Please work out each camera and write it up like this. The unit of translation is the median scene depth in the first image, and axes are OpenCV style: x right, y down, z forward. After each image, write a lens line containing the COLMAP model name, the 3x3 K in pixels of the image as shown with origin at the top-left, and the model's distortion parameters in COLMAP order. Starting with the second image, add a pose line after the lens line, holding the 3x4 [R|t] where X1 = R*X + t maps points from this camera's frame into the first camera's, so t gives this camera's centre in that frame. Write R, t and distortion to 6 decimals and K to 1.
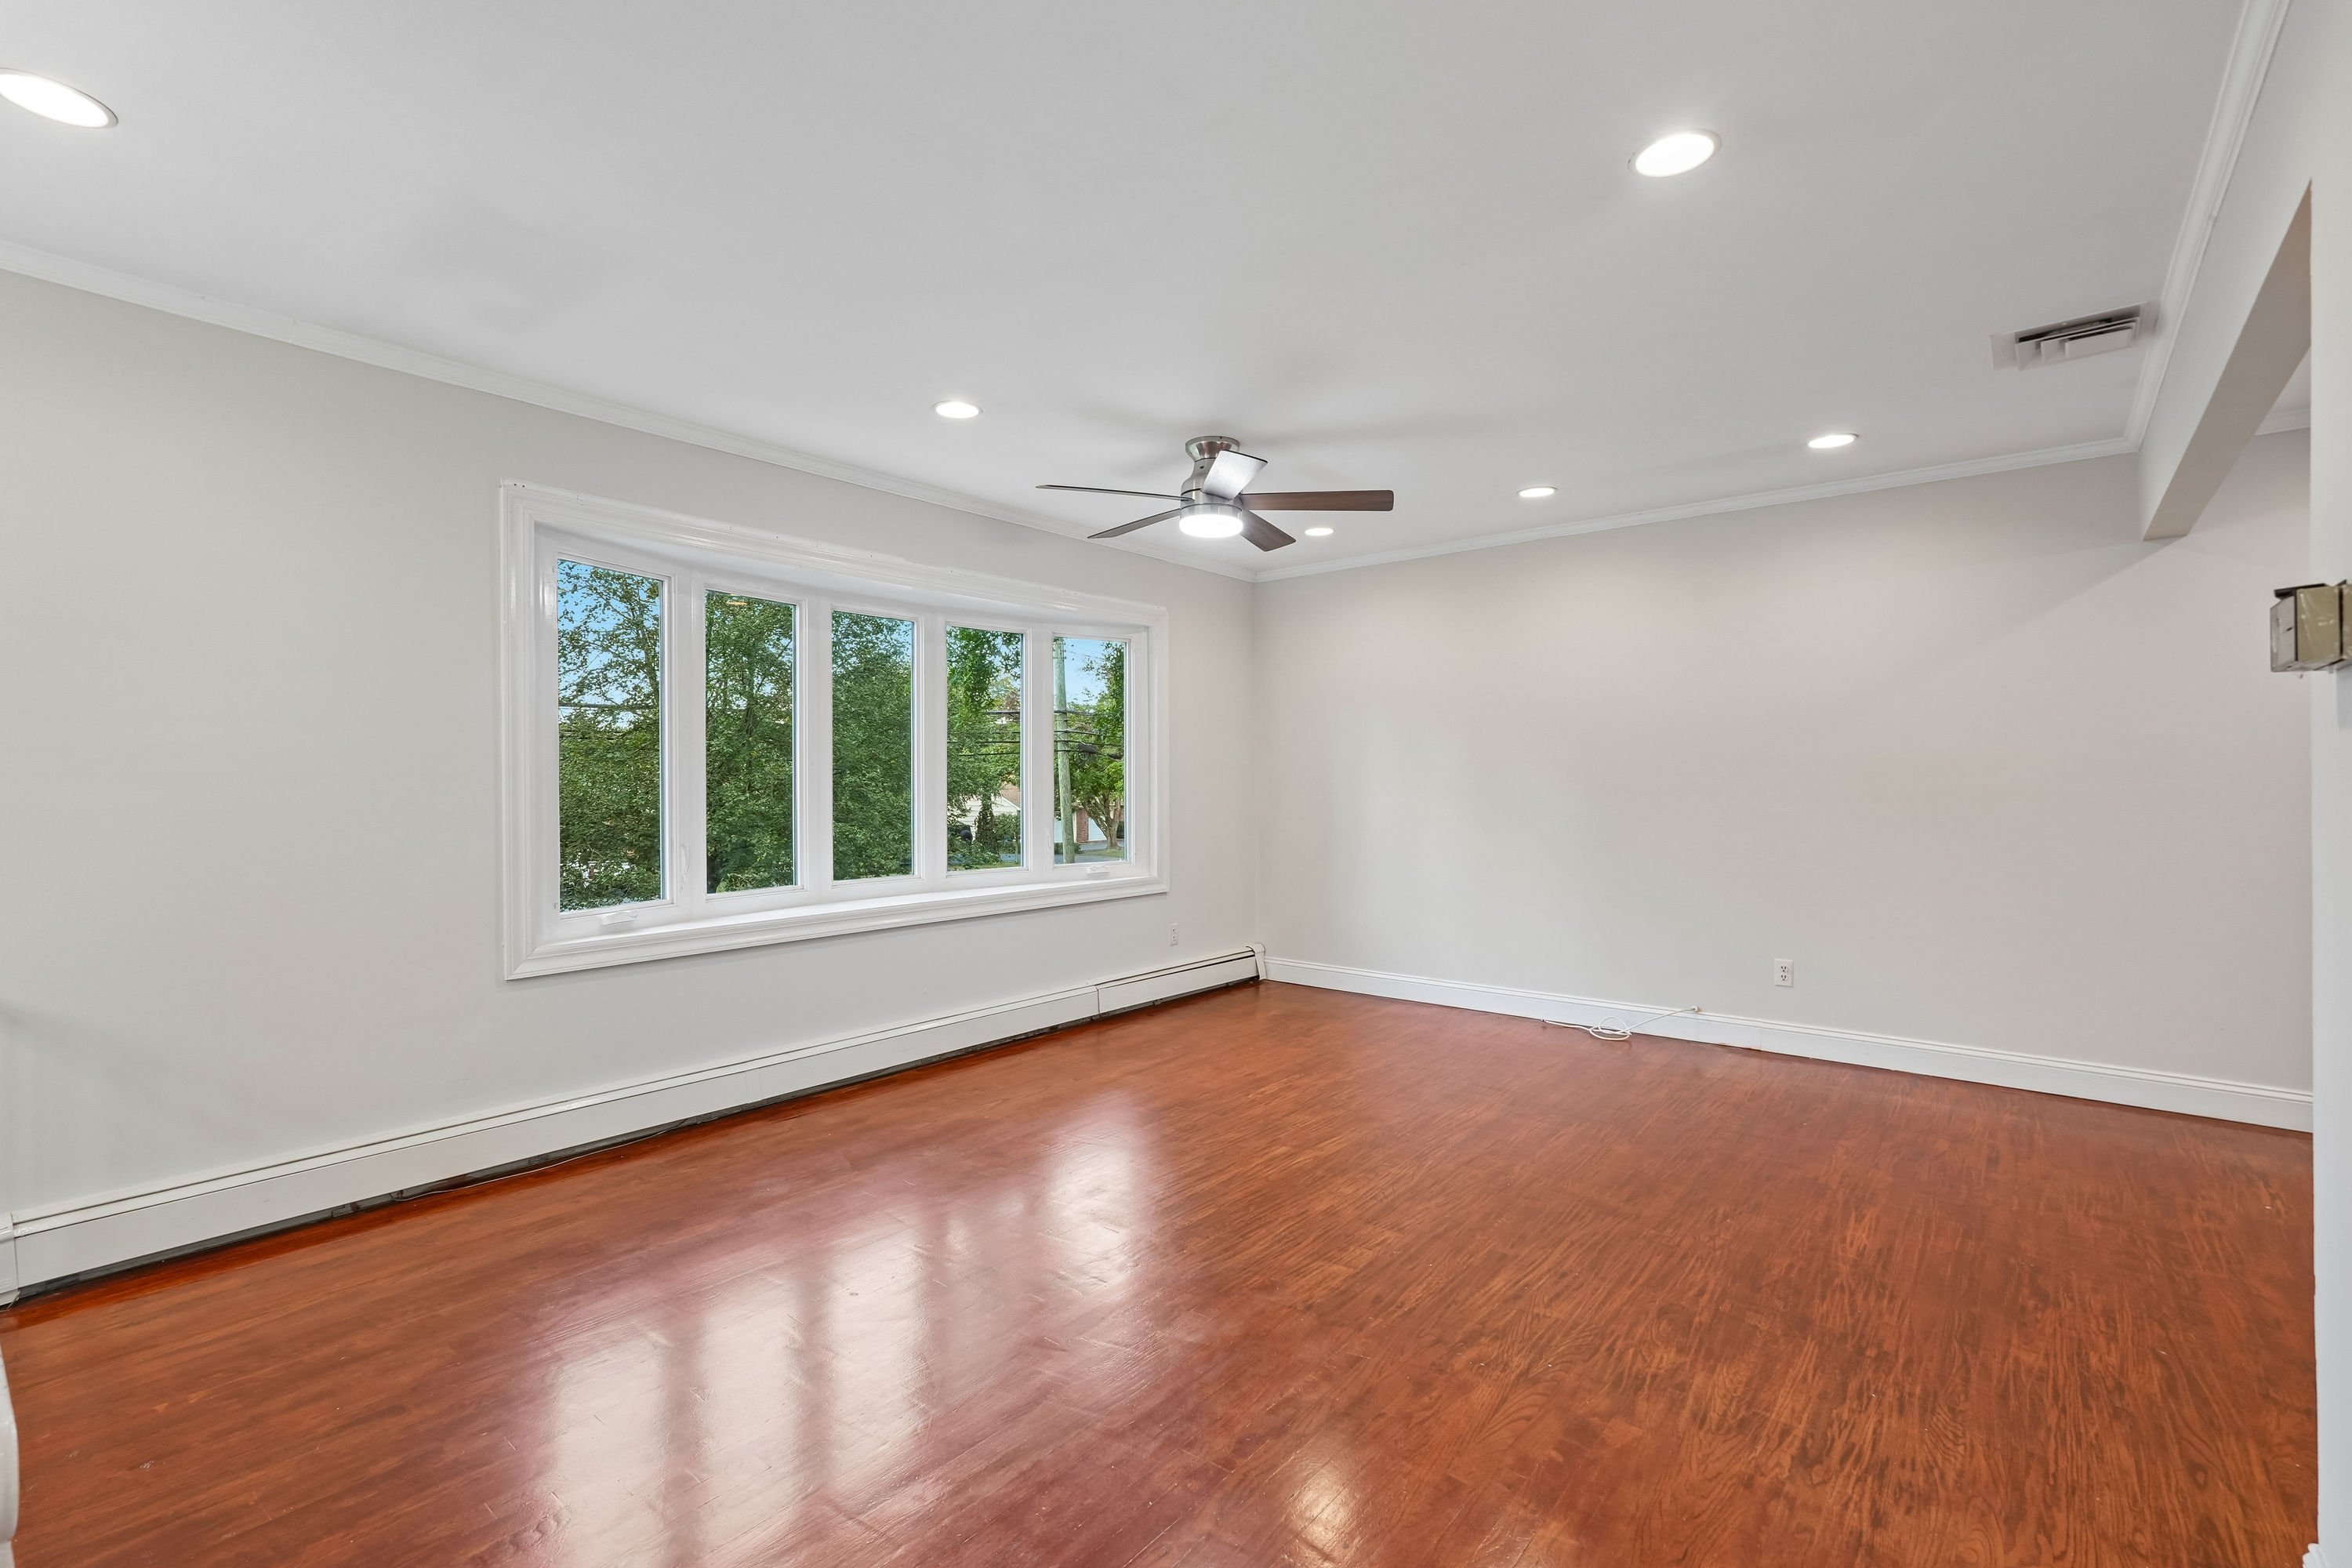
lens RADIAL K [[1038.0, 0, 1177.1], [0, 1038.0, 778.3], [0, 0, 1]] dist [-0.012744, 0.007572]
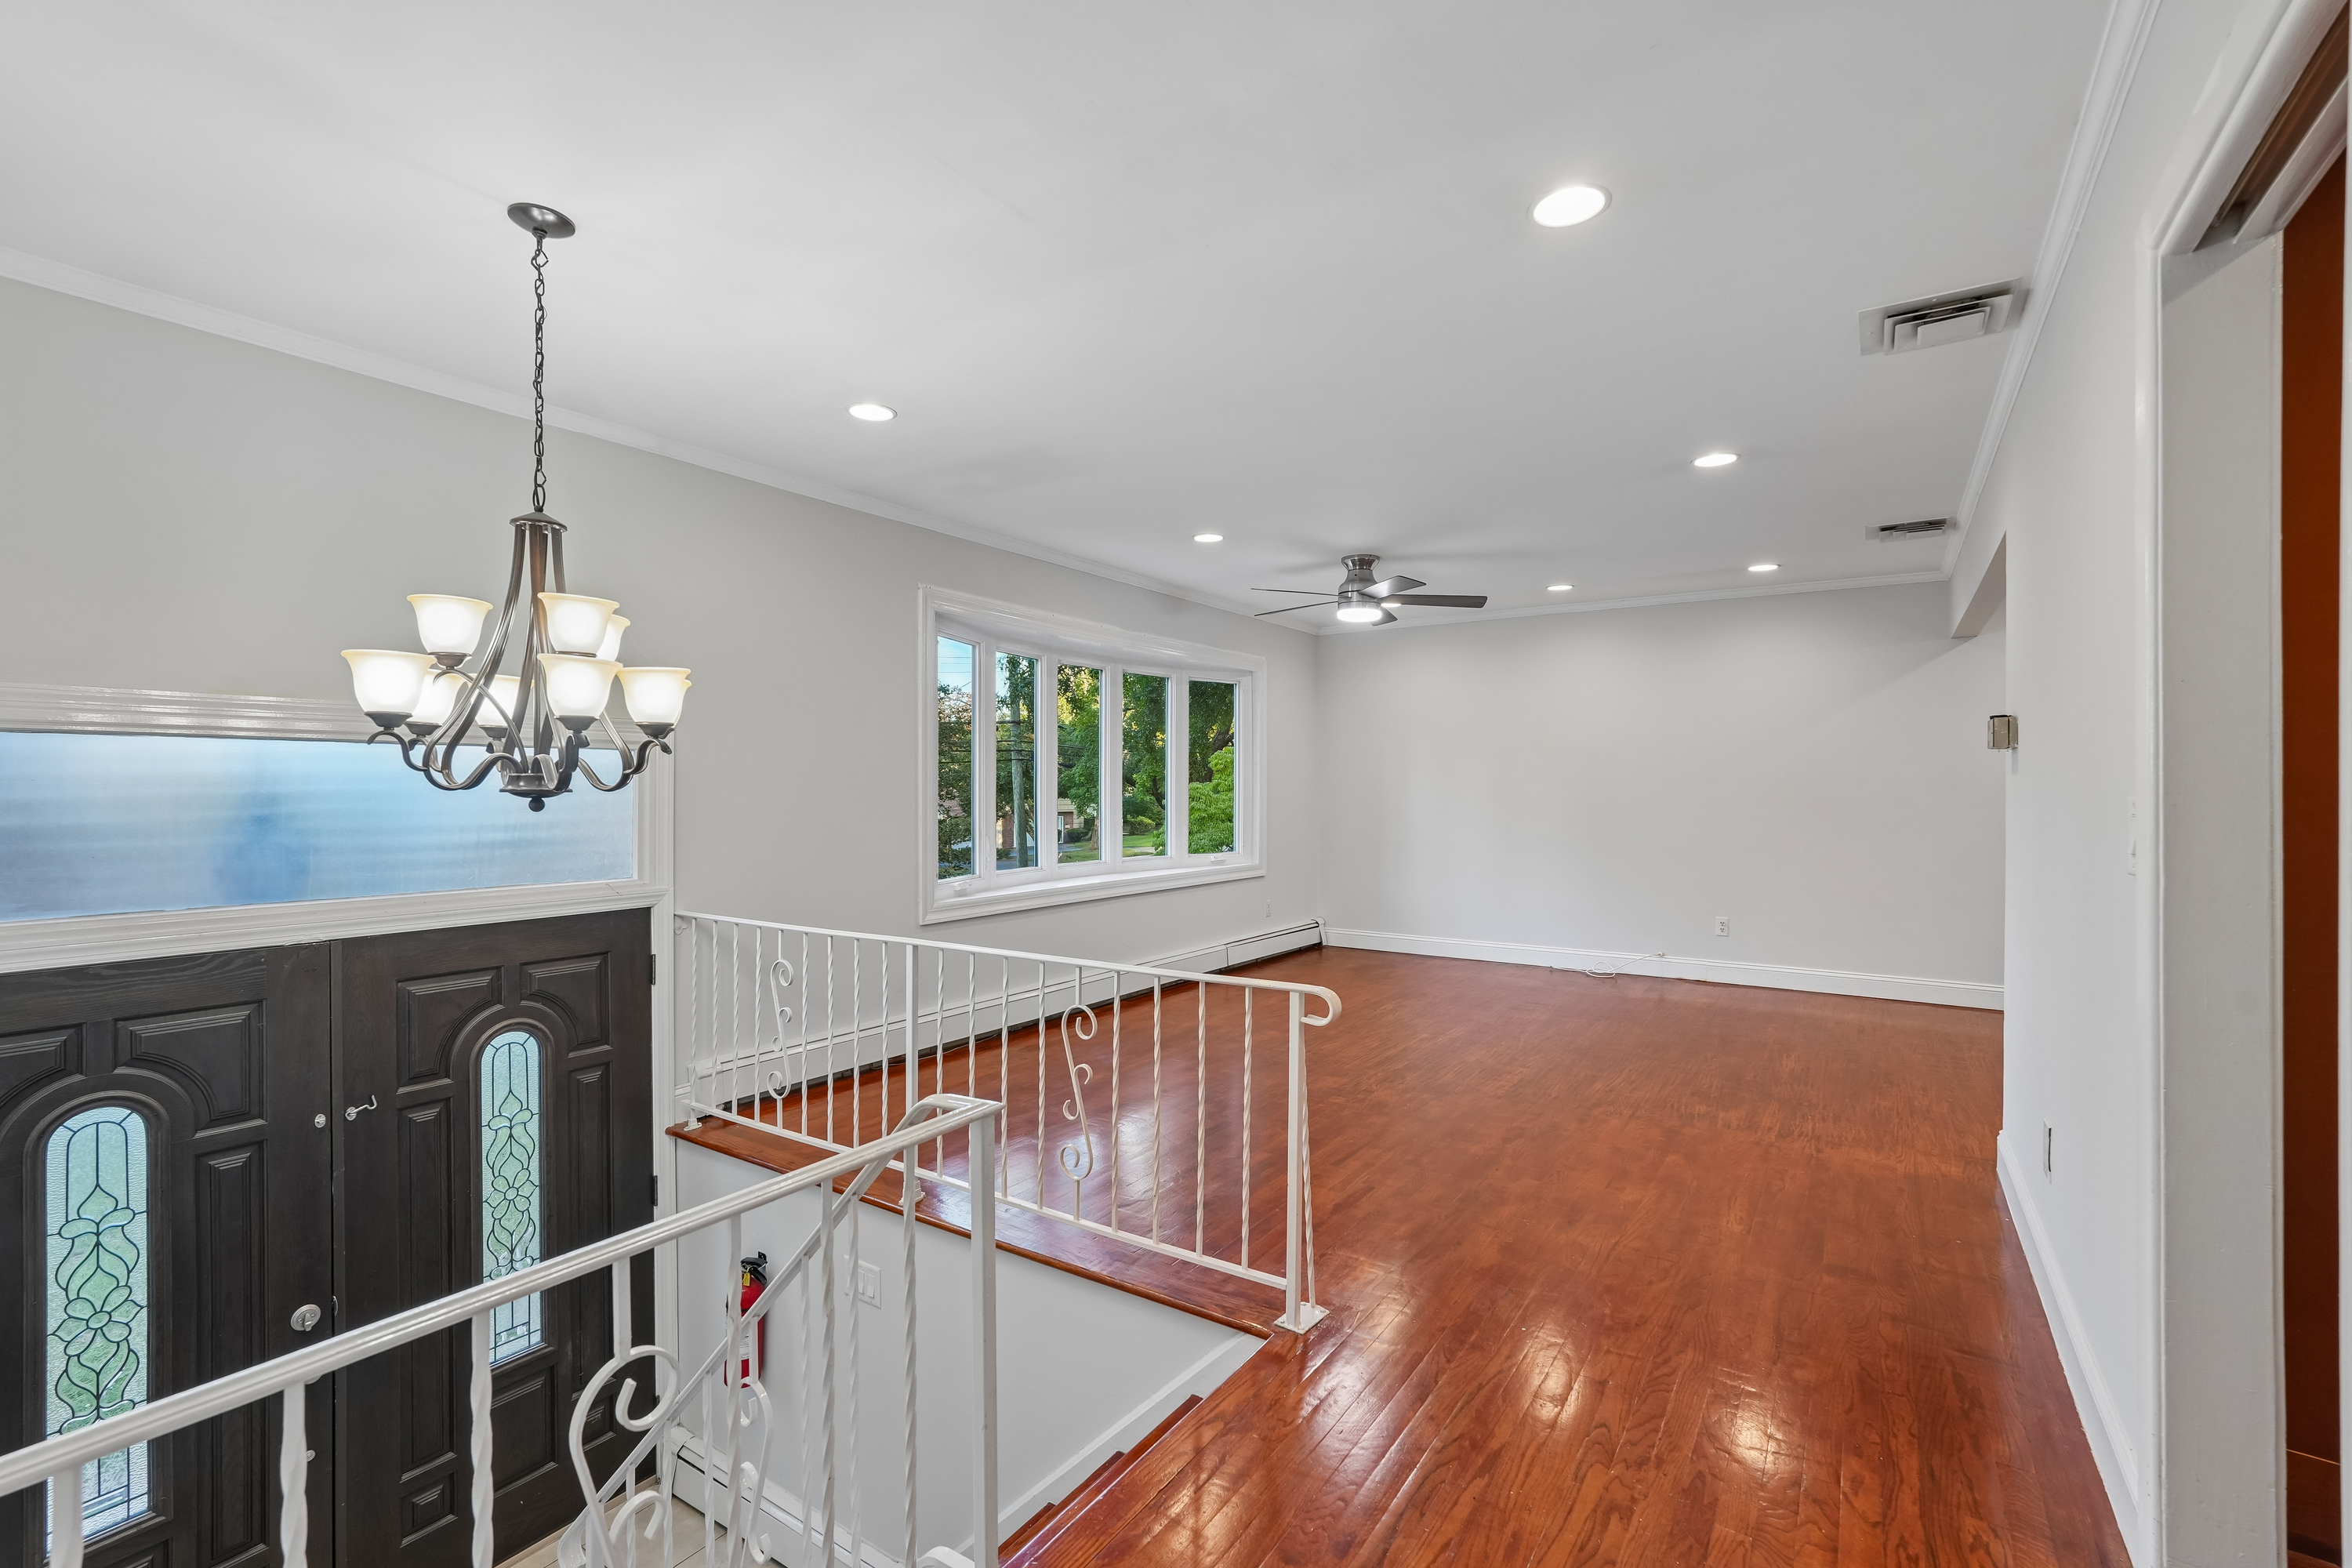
lens RADIAL K [[1038.0, 0, 1182.4], [0, 1038.0, 788.0], [0, 0, 1]] dist [-0.012744, 0.007572]
pose [[0.994871, 0.005041, 0.101024, -0.374940], [-0.005289, 0.999984, 0.002193, -0.004171], [-0.101012, -0.002716, 0.994882, -0.433923]]
